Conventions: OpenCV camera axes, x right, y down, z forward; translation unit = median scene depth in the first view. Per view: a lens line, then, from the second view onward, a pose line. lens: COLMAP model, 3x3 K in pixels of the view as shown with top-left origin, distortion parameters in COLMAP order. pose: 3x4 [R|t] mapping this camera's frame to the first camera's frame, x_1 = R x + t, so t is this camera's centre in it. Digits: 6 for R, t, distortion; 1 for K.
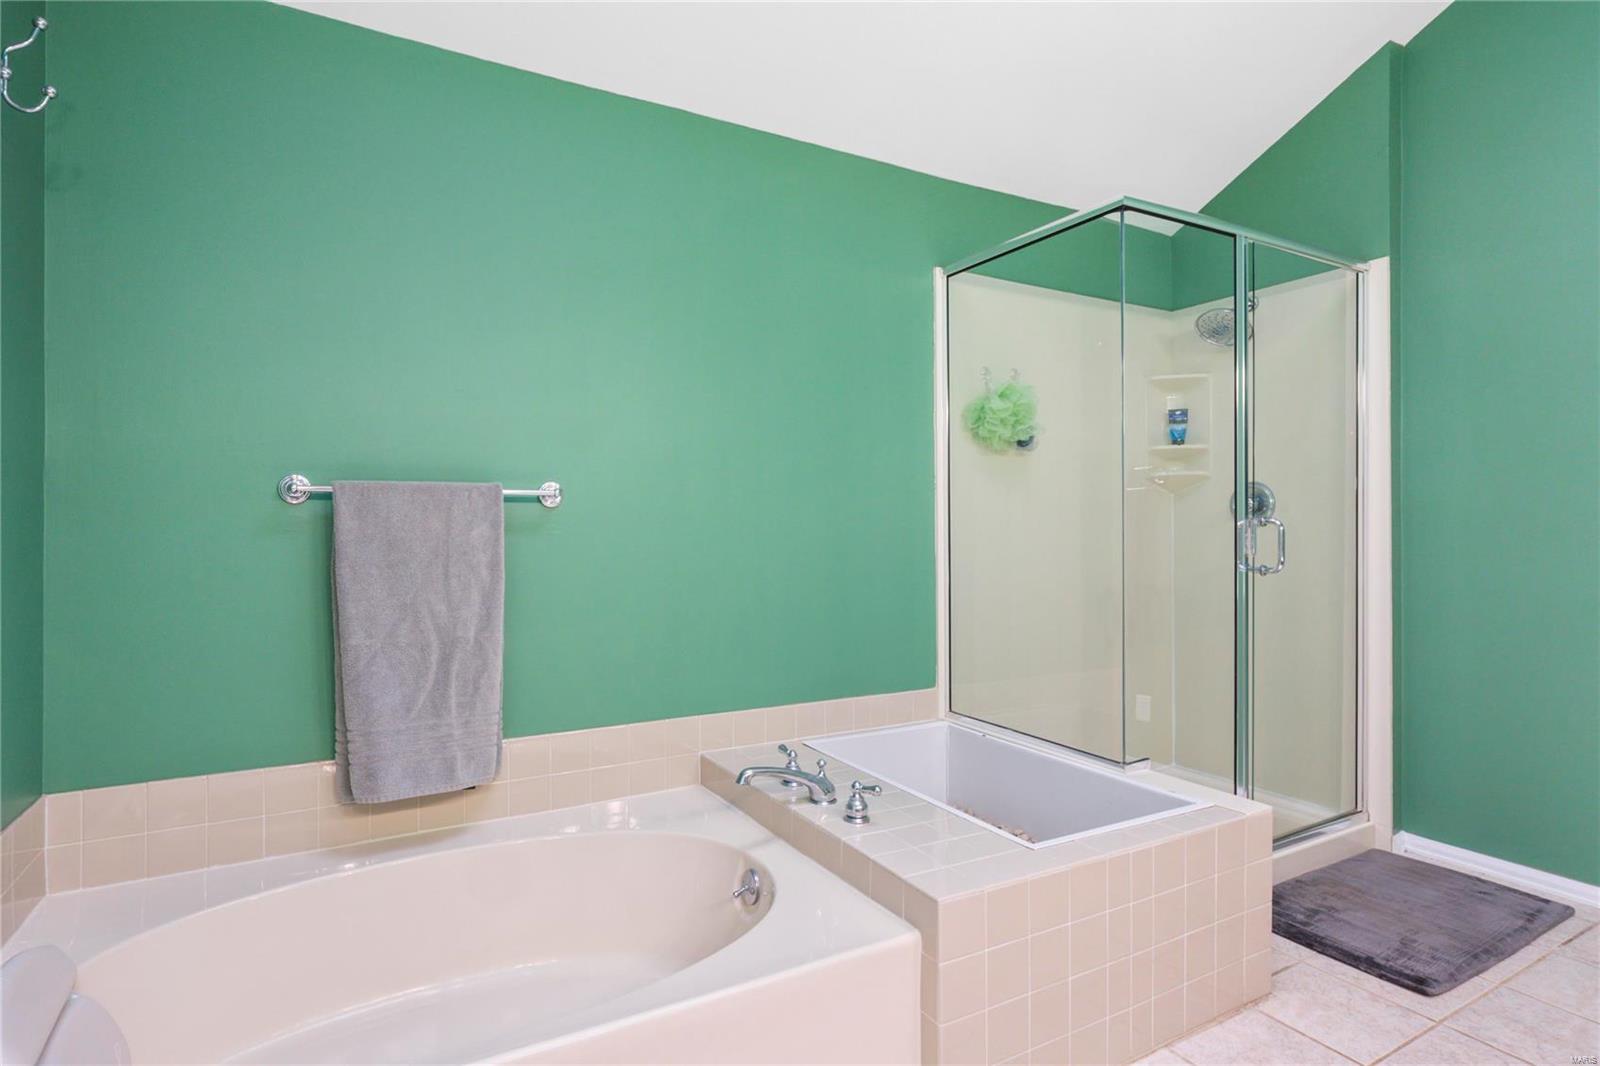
lens RADIAL K [[825.7, 0, 797.6], [0, 825.7, 529.4], [0, 0, 1]] dist [0.004702, 0.000660]
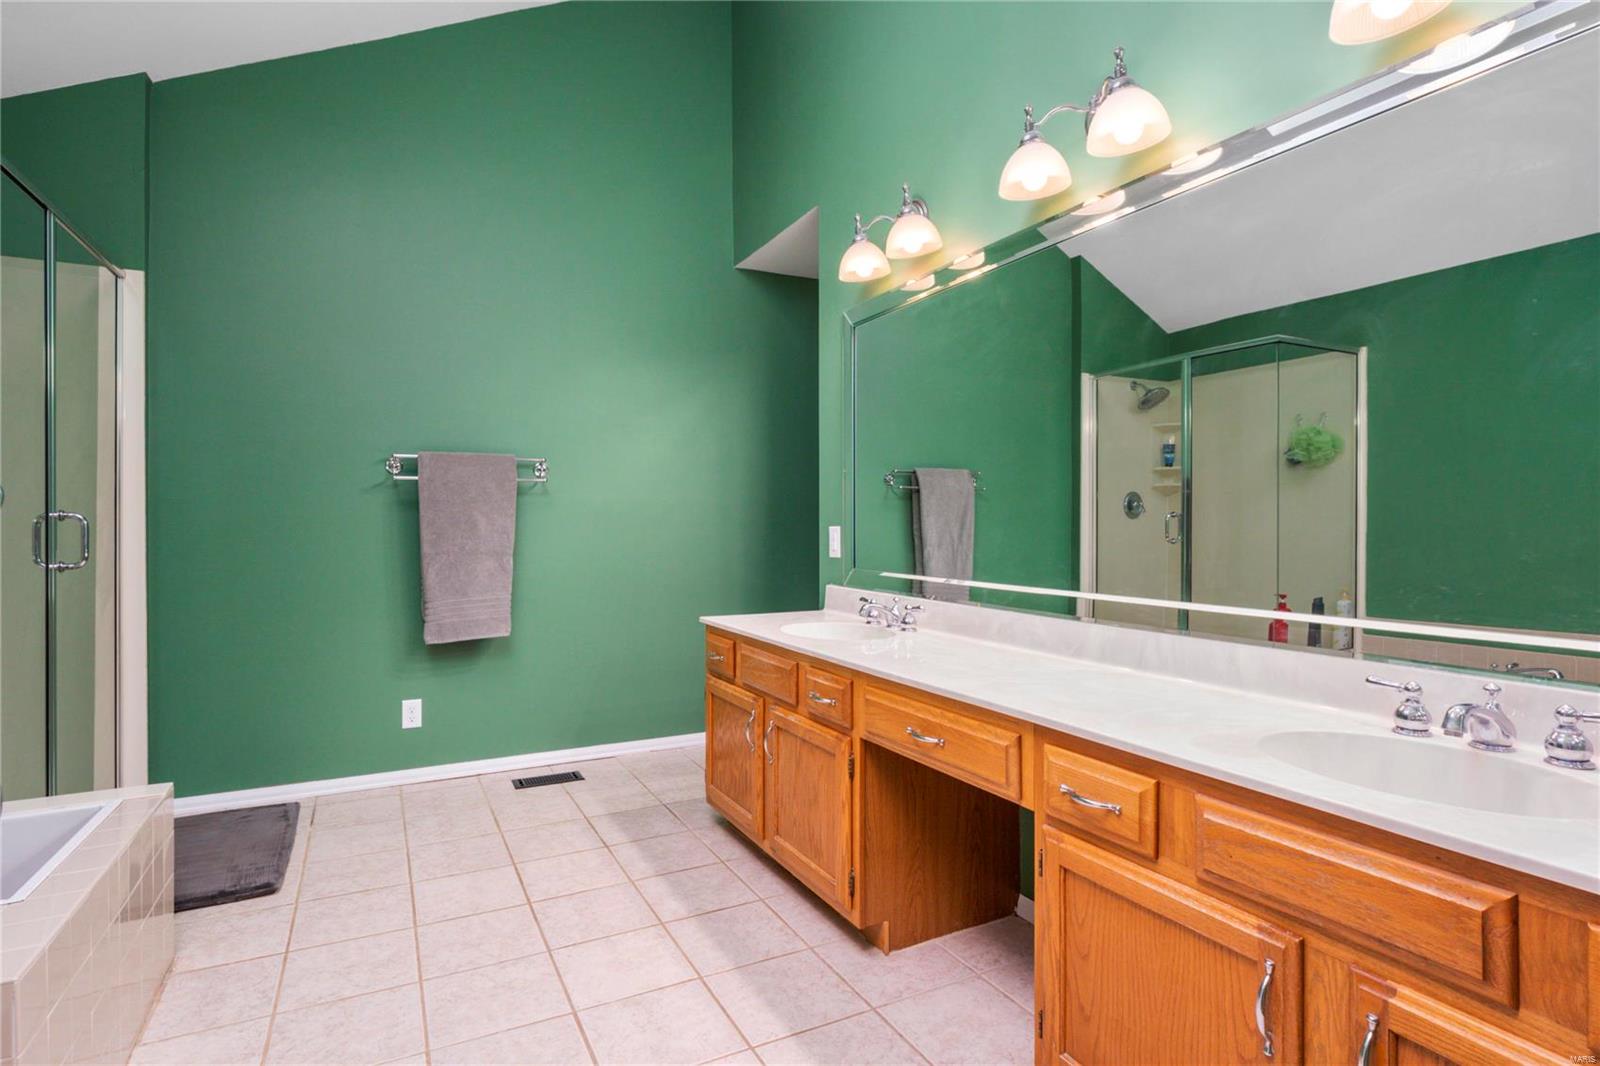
lens RADIAL K [[825.7, 0, 798.4], [0, 825.7, 529.8], [0, 0, 1]] dist [0.004702, 0.000660]
pose [[0.036067, -0.003932, 0.999342, -0.454263], [-0.003310, 0.999986, 0.004054, -0.000495], [-0.999344, -0.003454, 0.036053, 0.150519]]
